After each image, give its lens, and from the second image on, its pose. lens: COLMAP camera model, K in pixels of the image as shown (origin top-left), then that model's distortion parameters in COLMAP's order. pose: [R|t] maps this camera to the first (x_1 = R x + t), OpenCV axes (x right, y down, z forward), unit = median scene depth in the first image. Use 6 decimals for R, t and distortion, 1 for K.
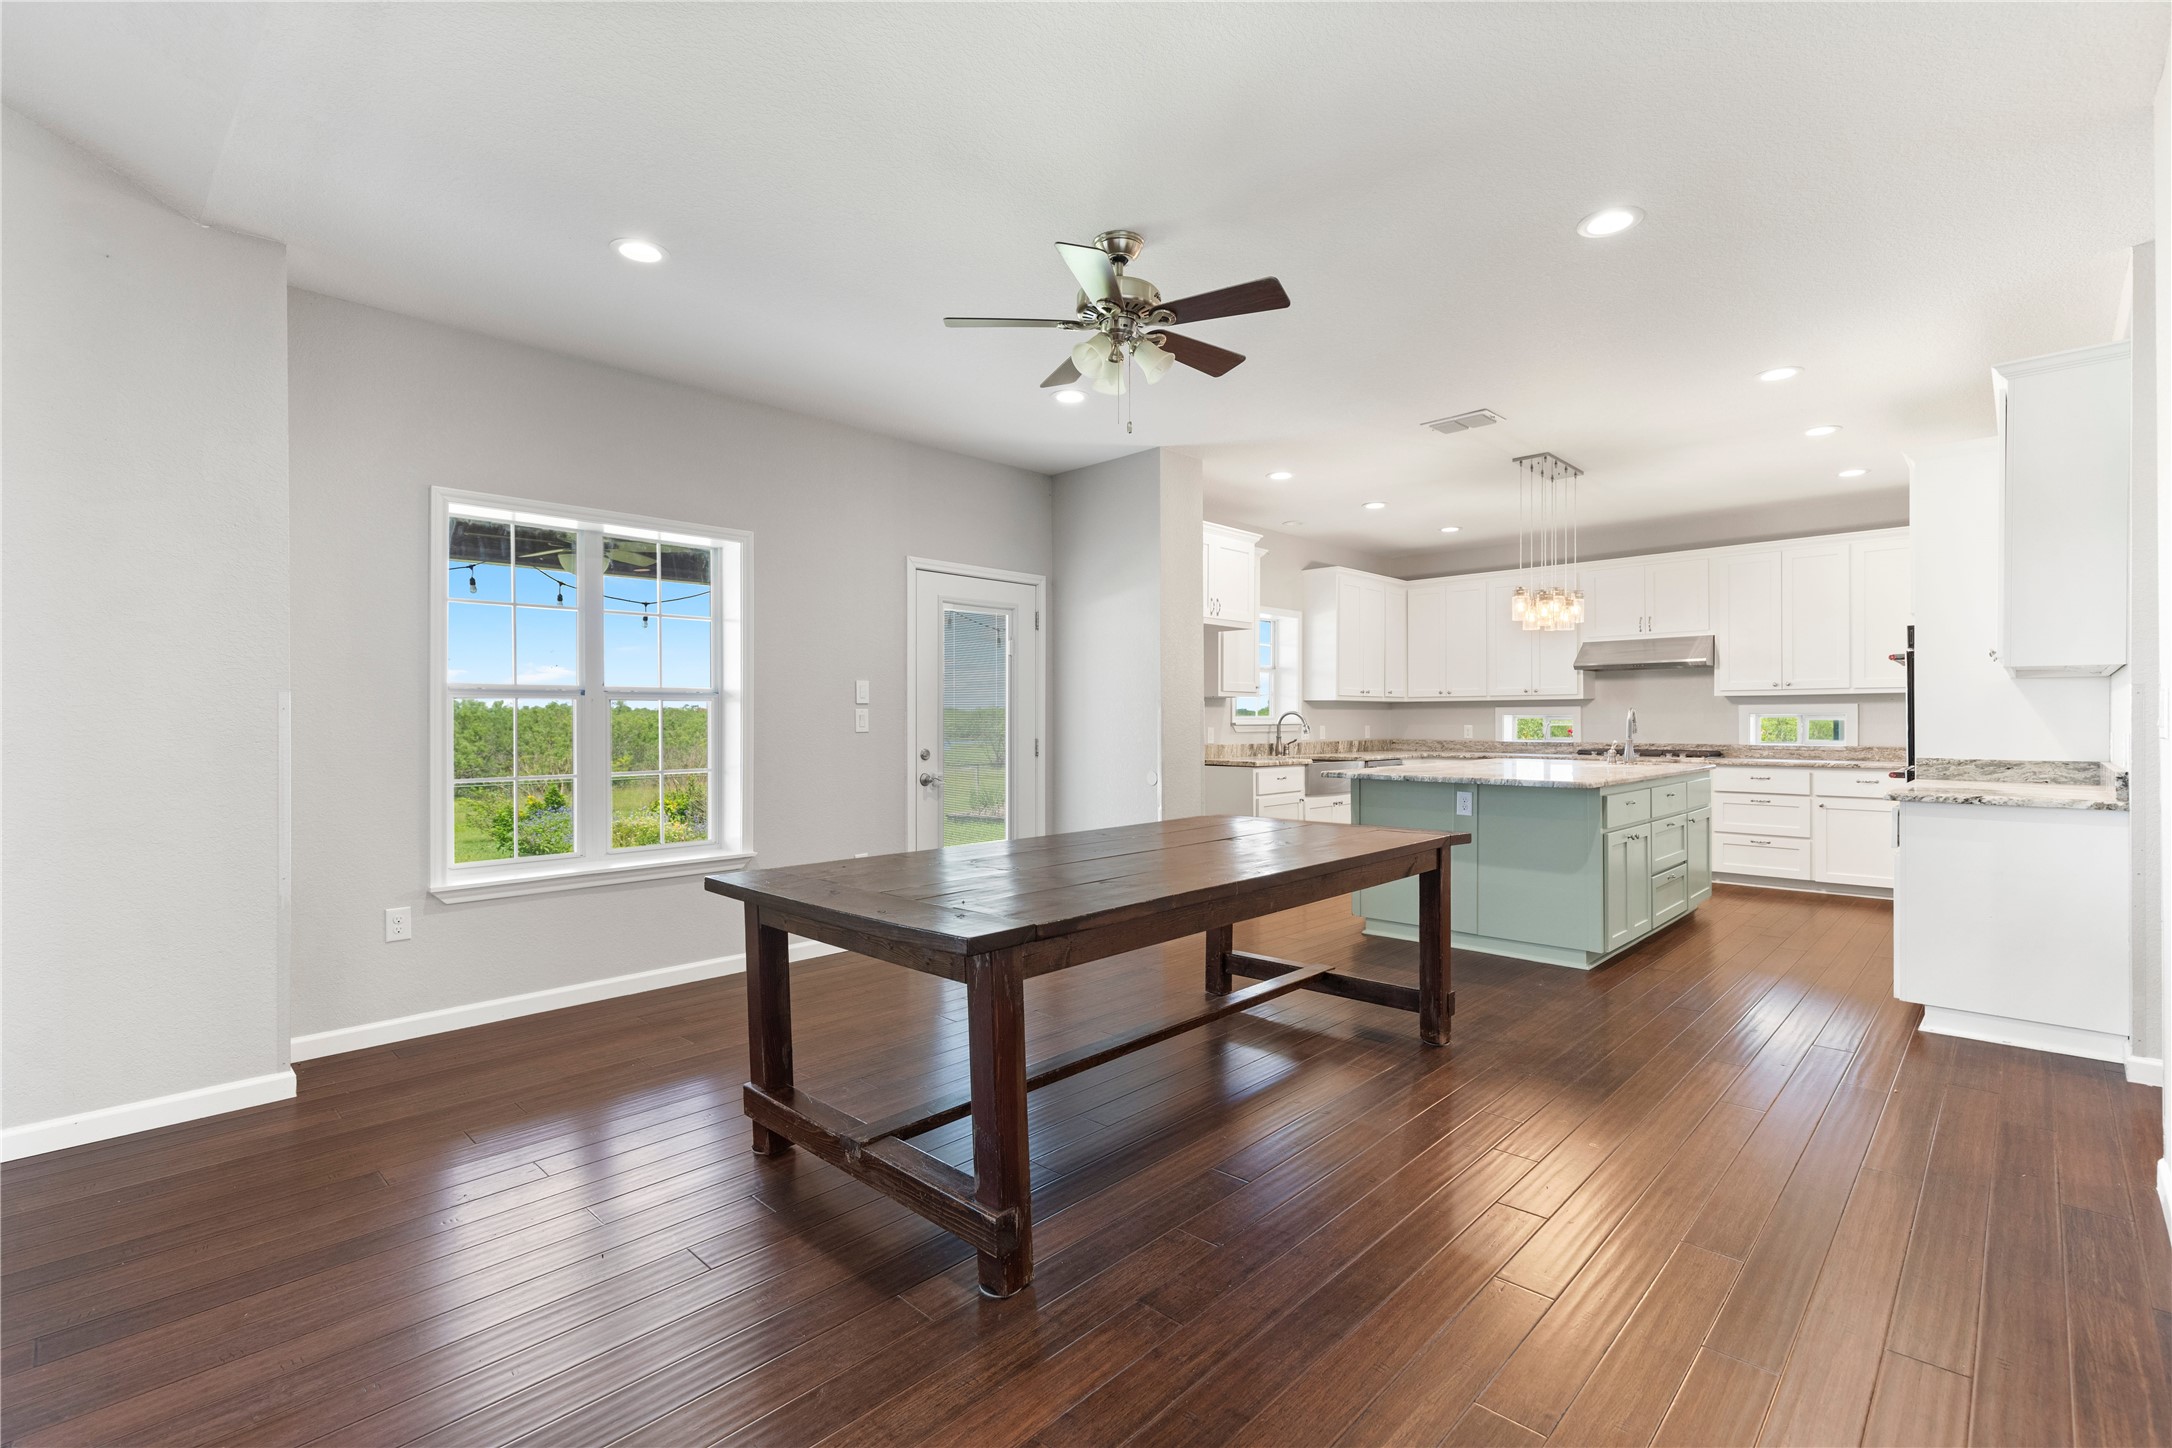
lens RADIAL K [[978.9, 0, 1079.1], [0, 978.9, 722.9], [0, 0, 1]] dist [0.003459, 0.000276]
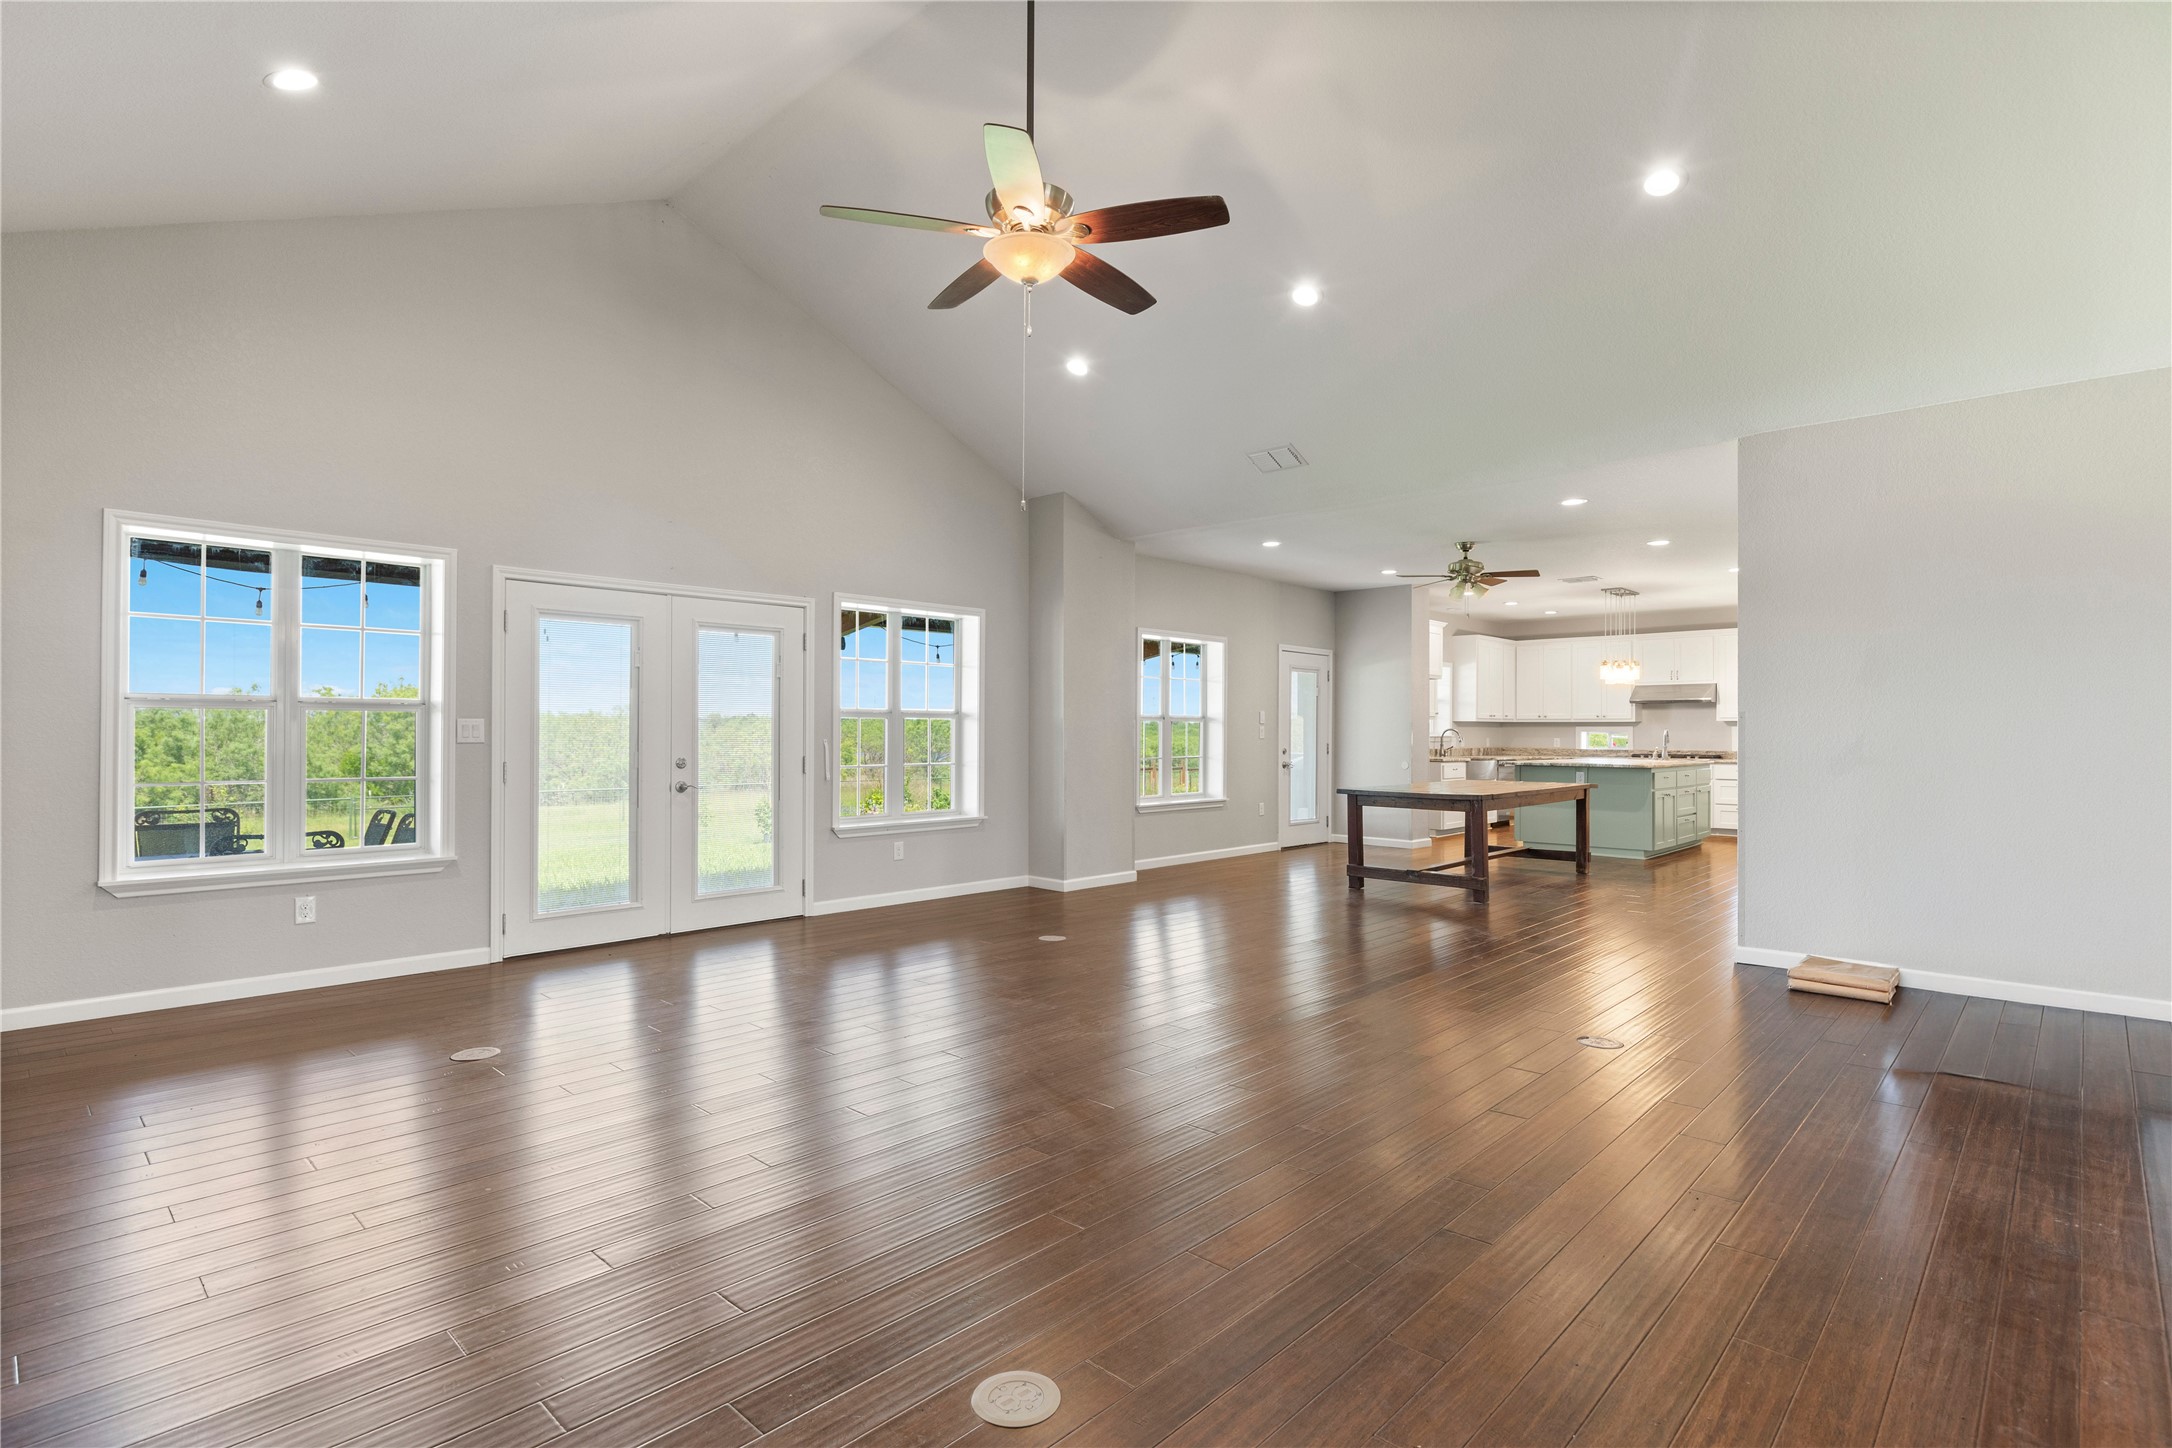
lens RADIAL K [[1062.1, 0, 1082.7], [0, 1062.1, 726.3], [0, 0, 1]] dist [0.001158, -0.000165]
pose [[0.999872, 0.008660, 0.013434, -0.516823], [-0.008551, 0.999930, -0.008173, 0.004966], [-0.013504, 0.008057, 0.999876, -0.905694]]
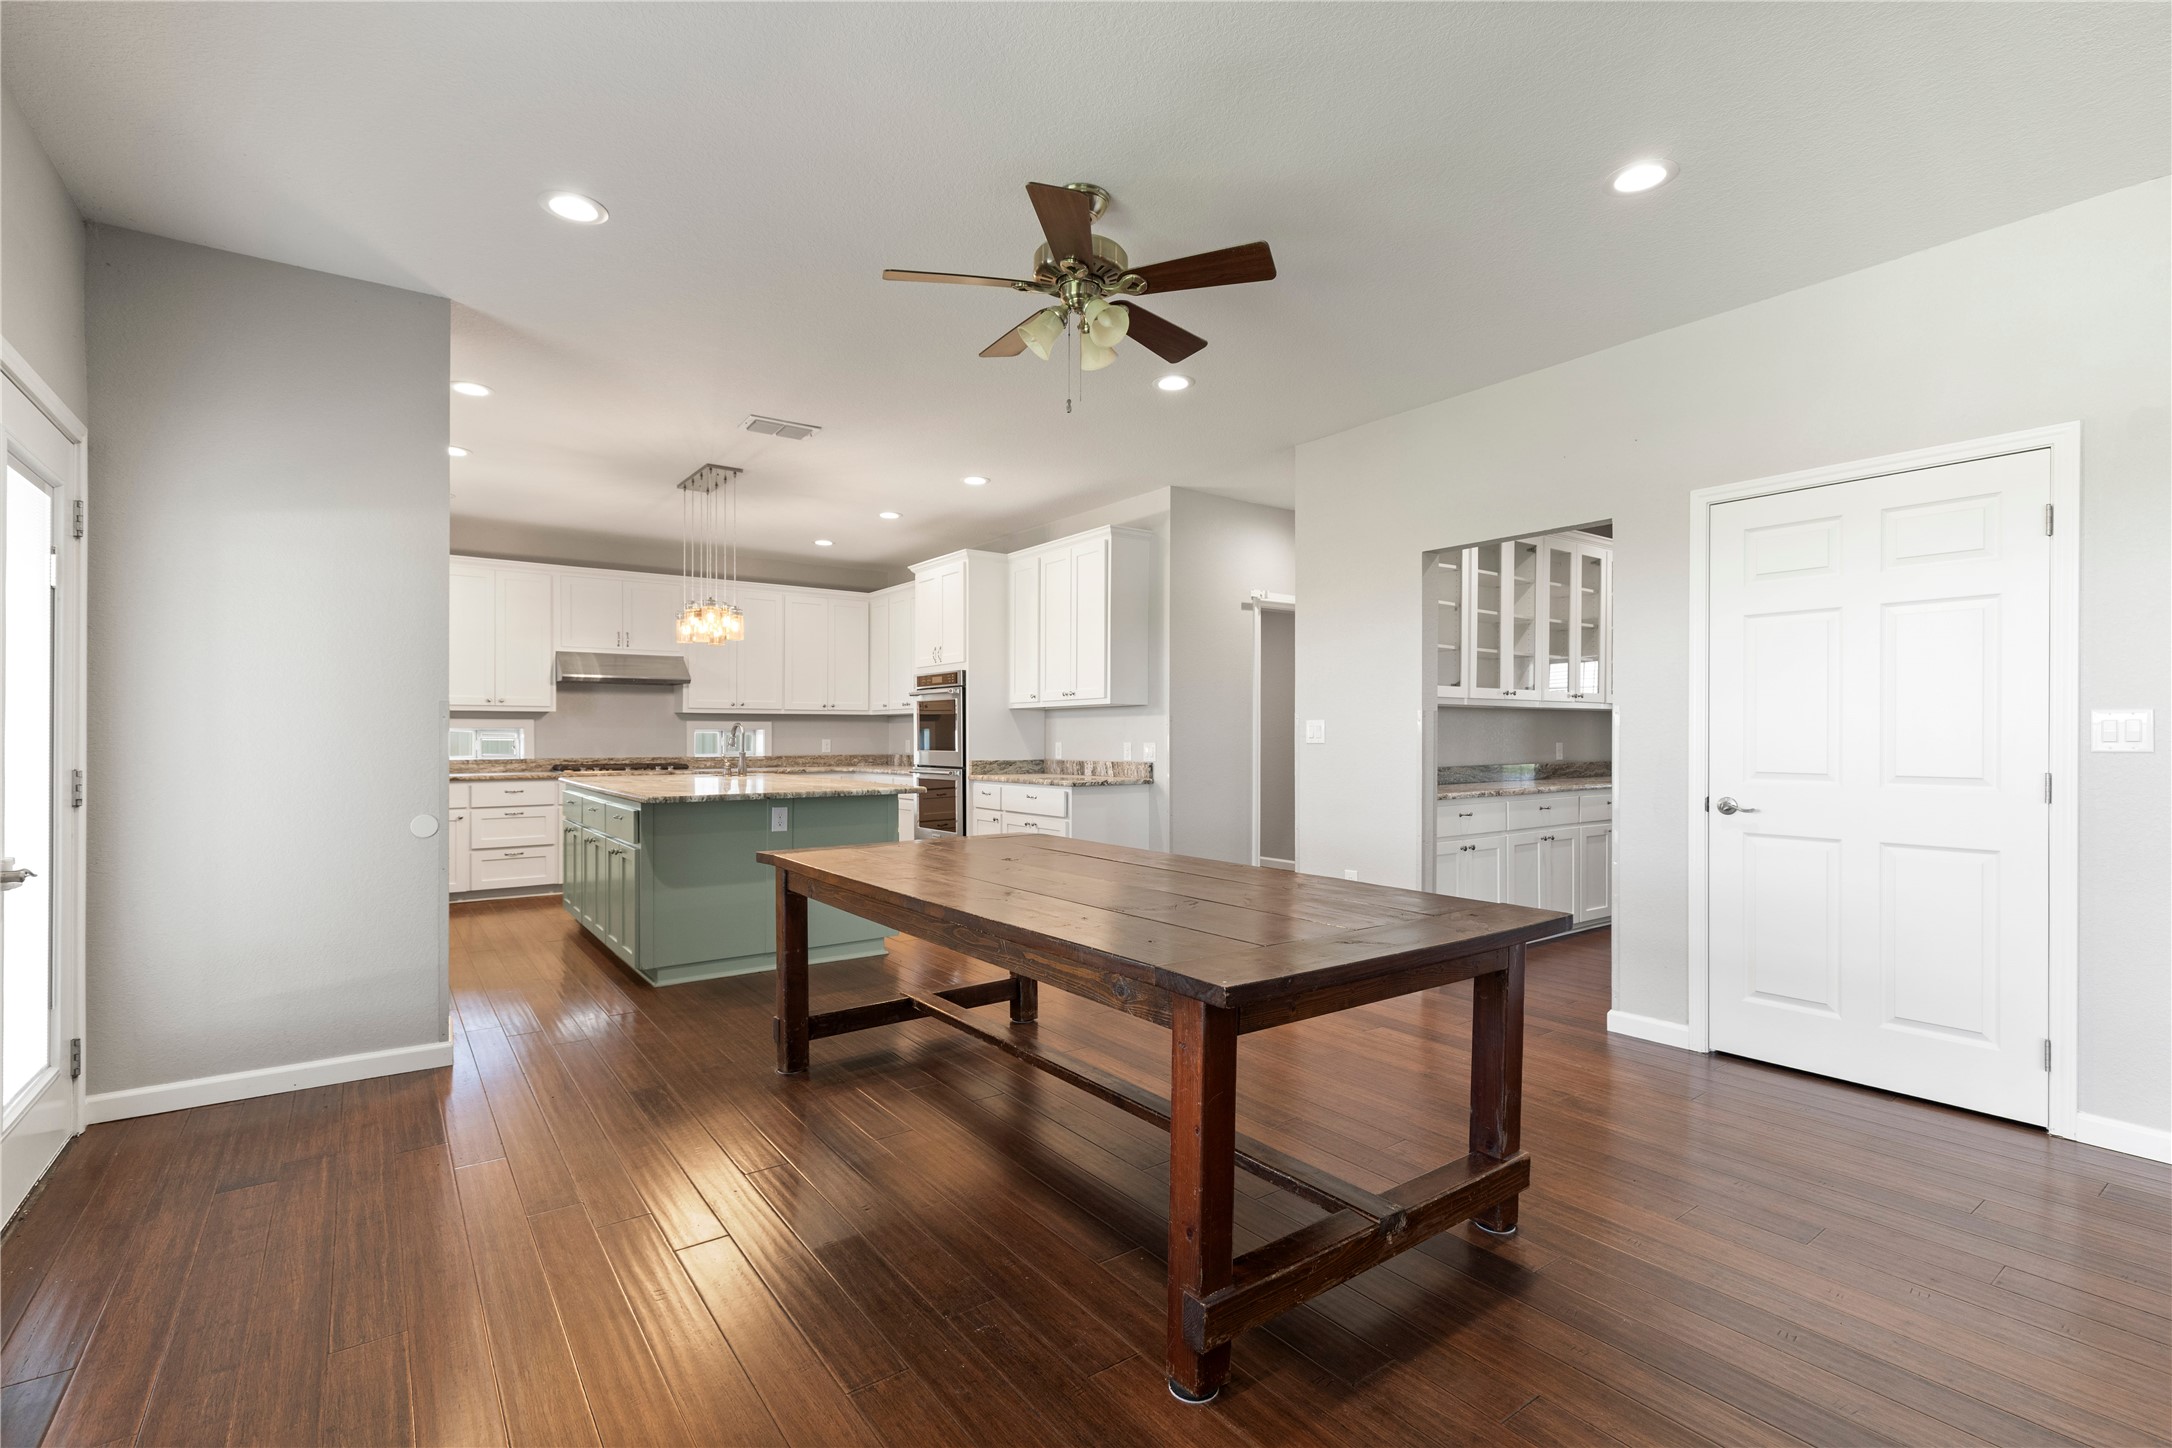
lens RADIAL K [[978.9, 0, 1134.0], [0, 978.9, 735.7], [0, 0, 1]] dist [0.003459, 0.000276]
pose [[0.143622, 0.000678, 0.989632, -0.439132], [0.001432, 0.999999, -0.000893, 0.000214], [-0.989632, 0.001545, 0.143621, 0.429961]]
